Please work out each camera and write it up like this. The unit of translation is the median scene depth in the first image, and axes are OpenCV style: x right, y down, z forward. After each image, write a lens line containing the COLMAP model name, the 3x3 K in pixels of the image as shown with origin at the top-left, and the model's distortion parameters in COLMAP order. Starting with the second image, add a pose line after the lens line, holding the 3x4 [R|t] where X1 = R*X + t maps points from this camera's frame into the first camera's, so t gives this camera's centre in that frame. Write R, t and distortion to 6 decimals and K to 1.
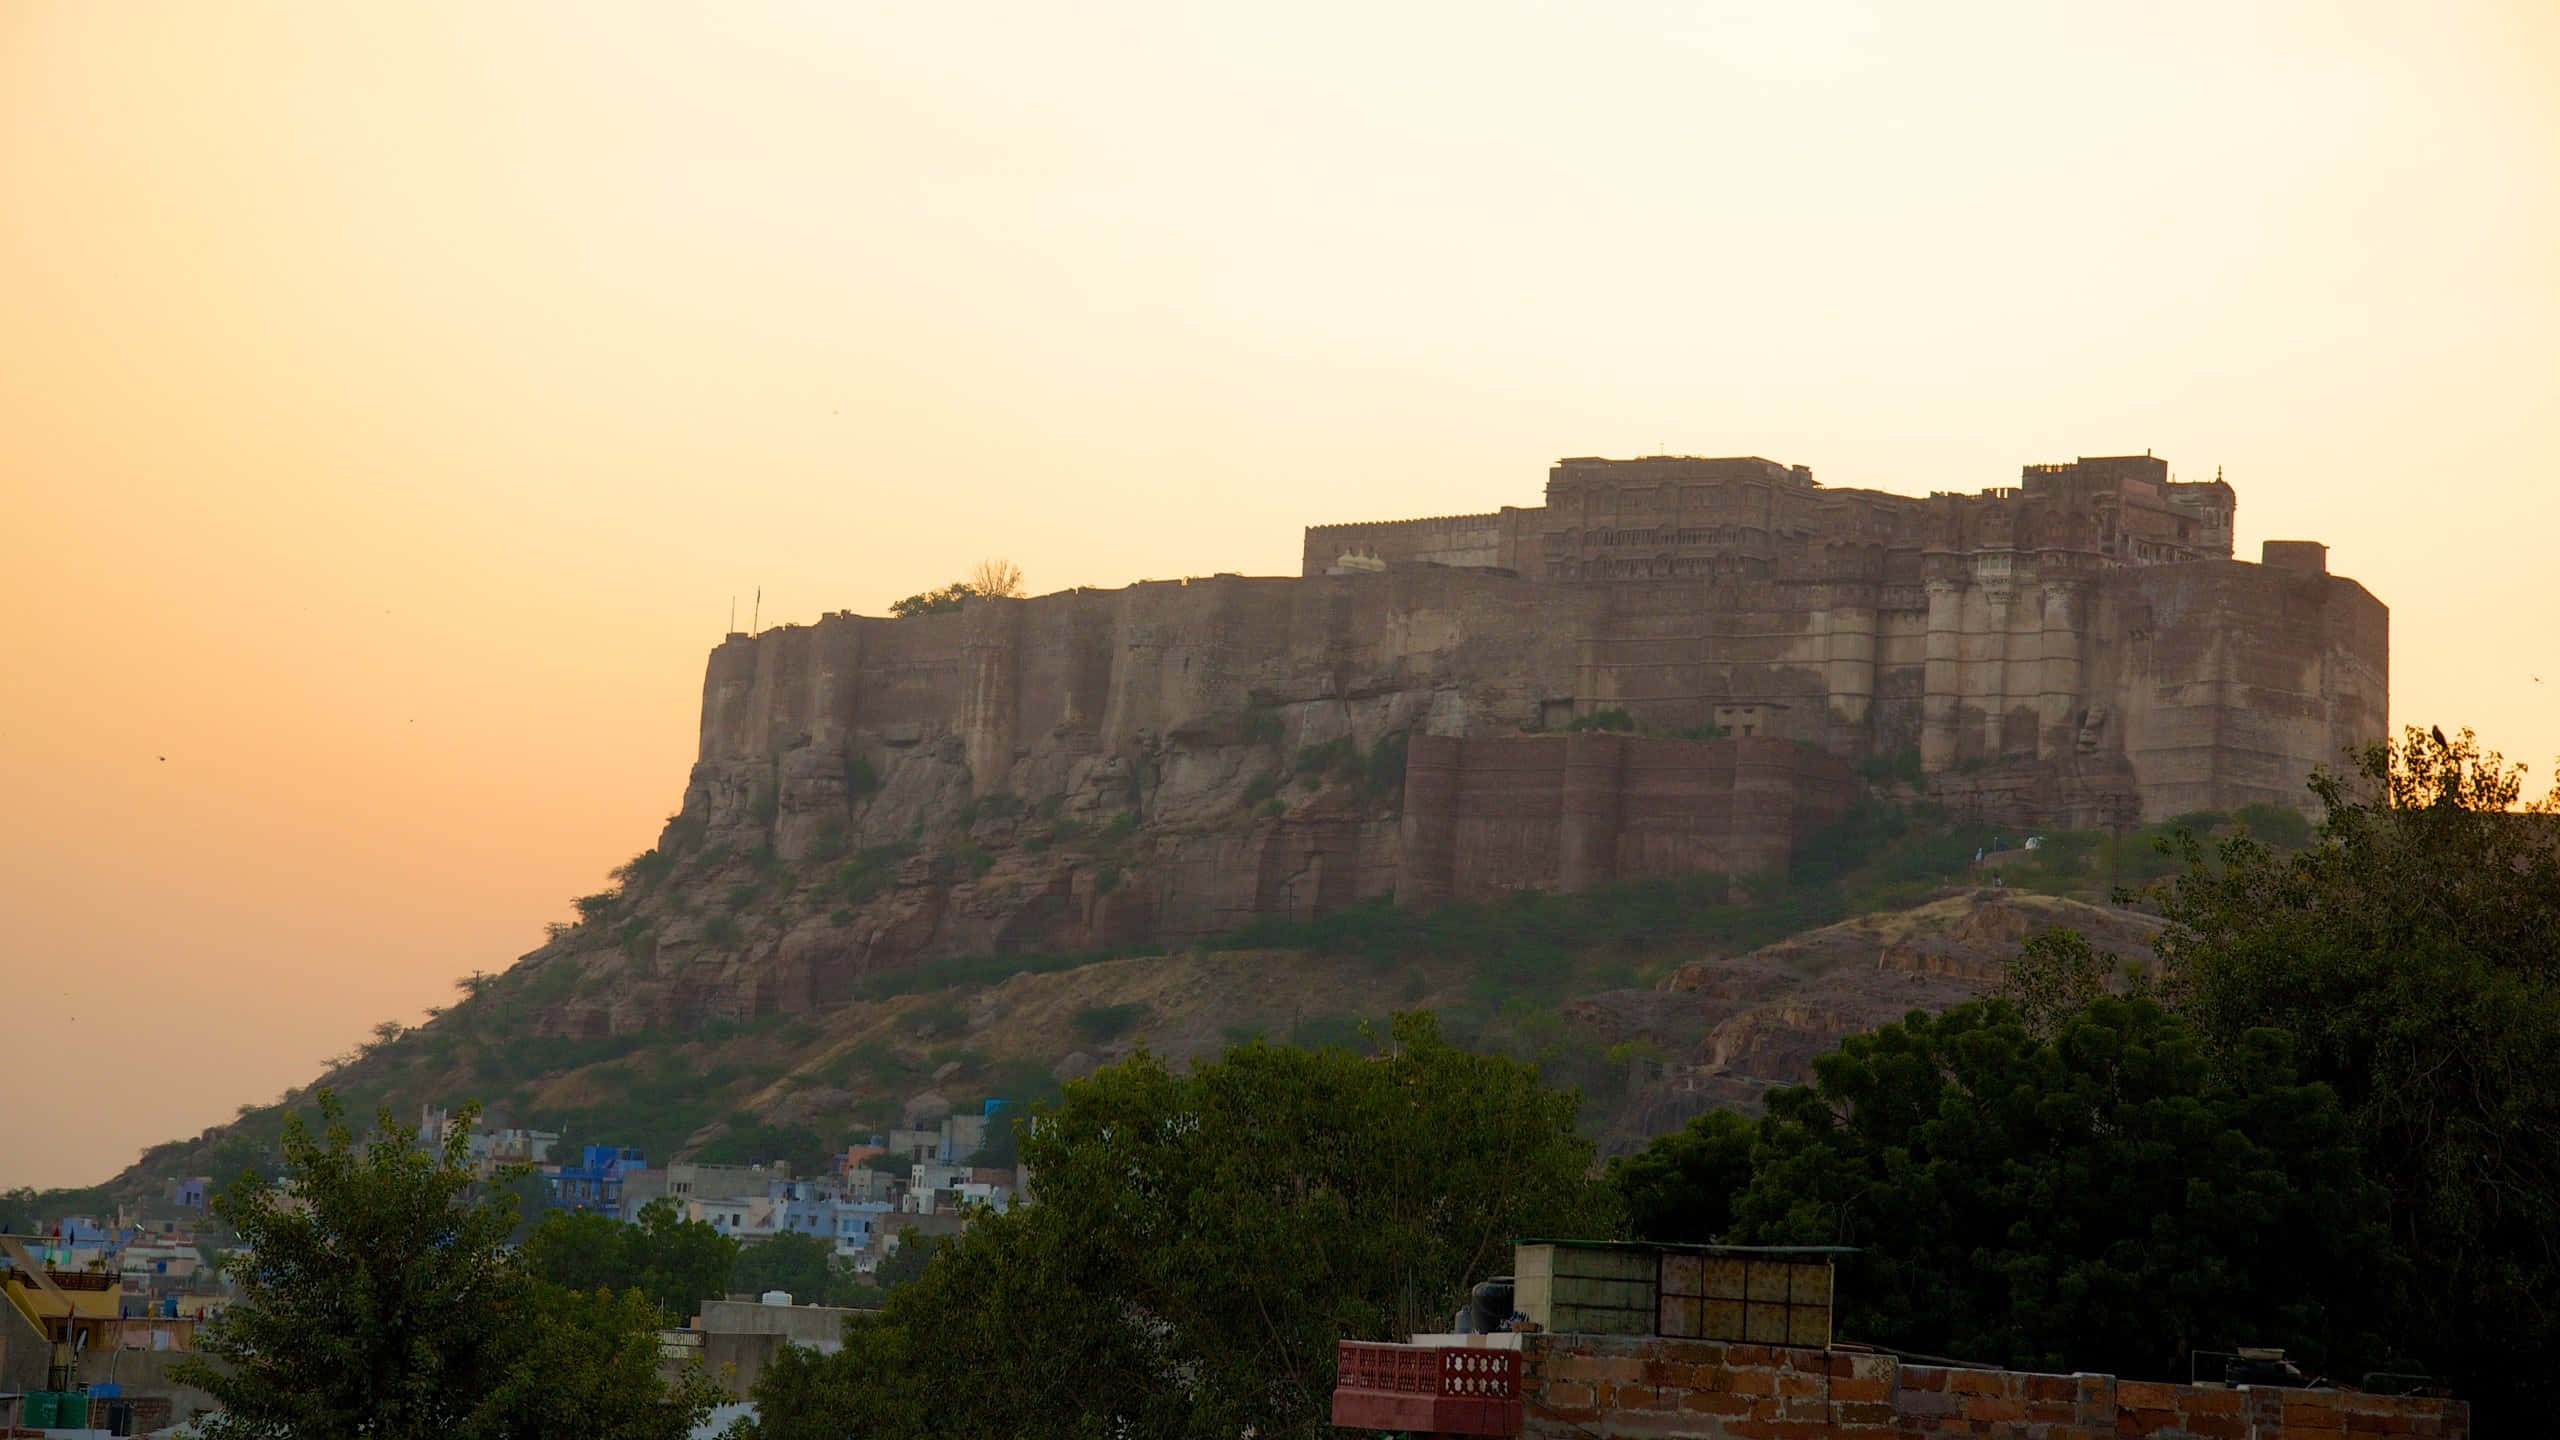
lens RADIAL K [[5898.0, 0, 1280.0], [0, 5898.0, 720.0], [0, 0, 1]] dist [0.333054, 0.141906]
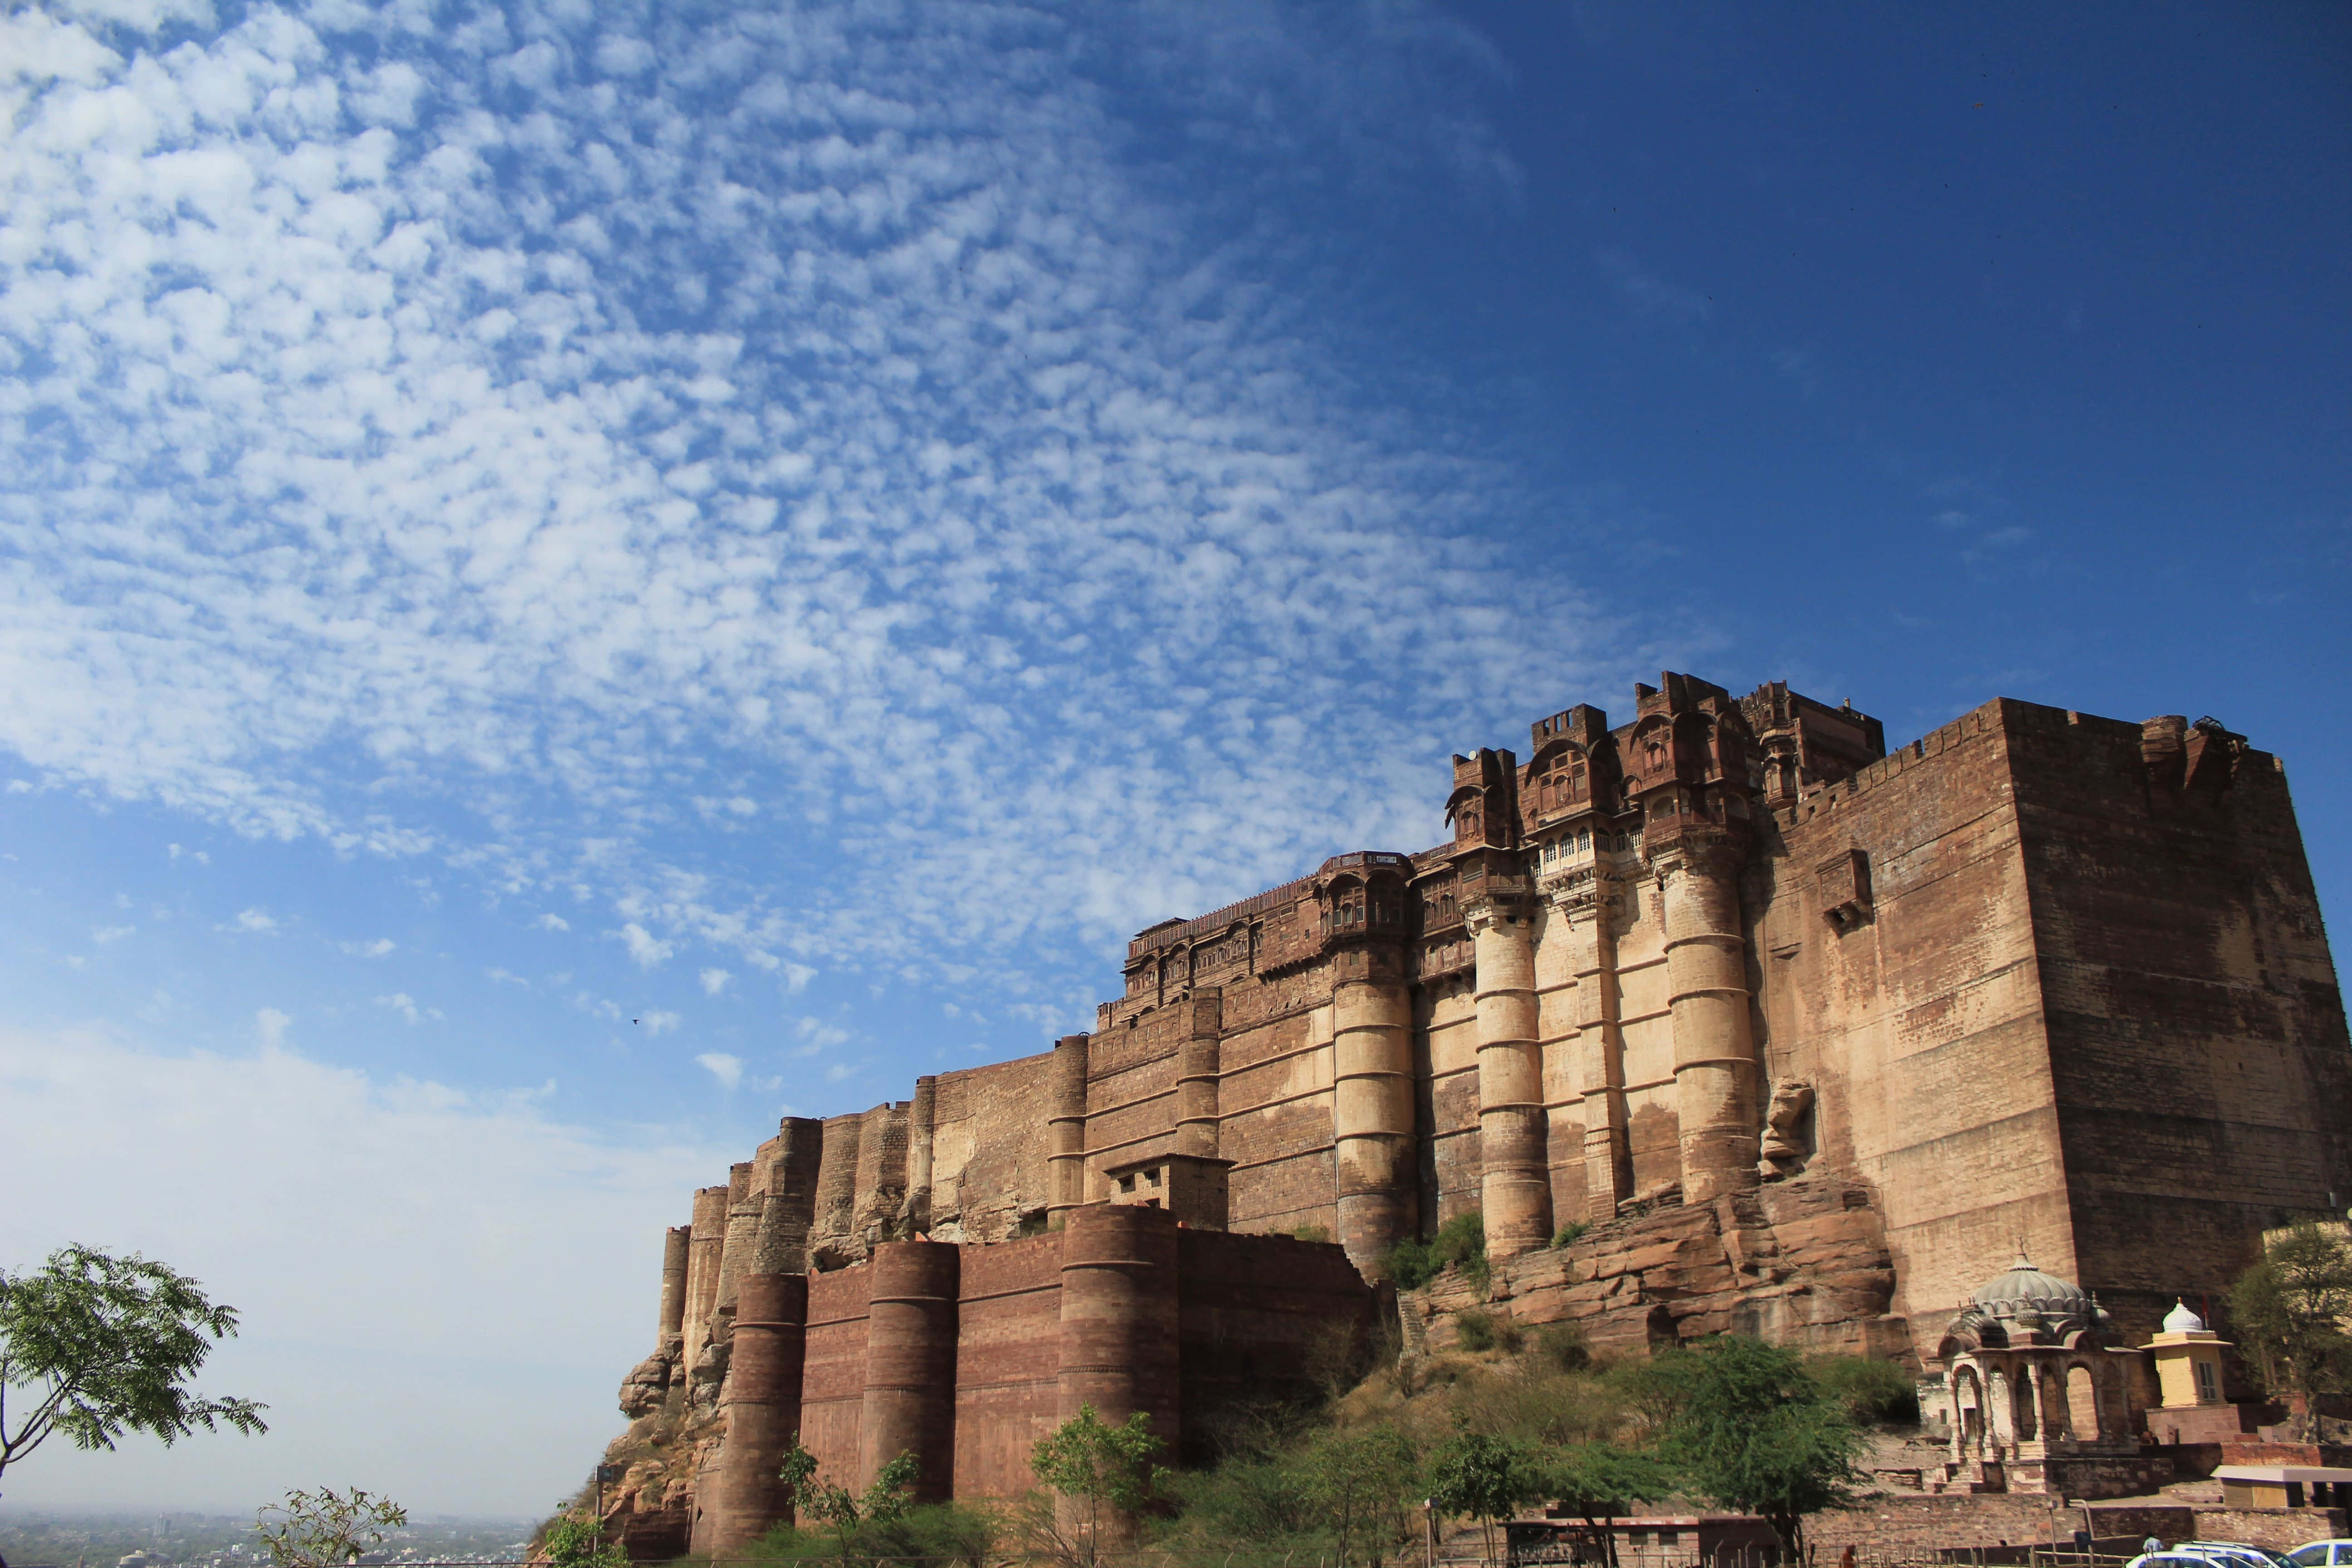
lens RADIAL K [[1975.2, 0, 1179.4], [0, 1975.2, 877.0], [0, 0, 1]] dist [-0.116820, 0.009777]
pose [[0.964898, -0.135086, -0.225218, 0.124397], [0.078848, 0.967015, -0.242207, 0.015829], [0.250508, 0.215947, 0.943723, 0.812232]]
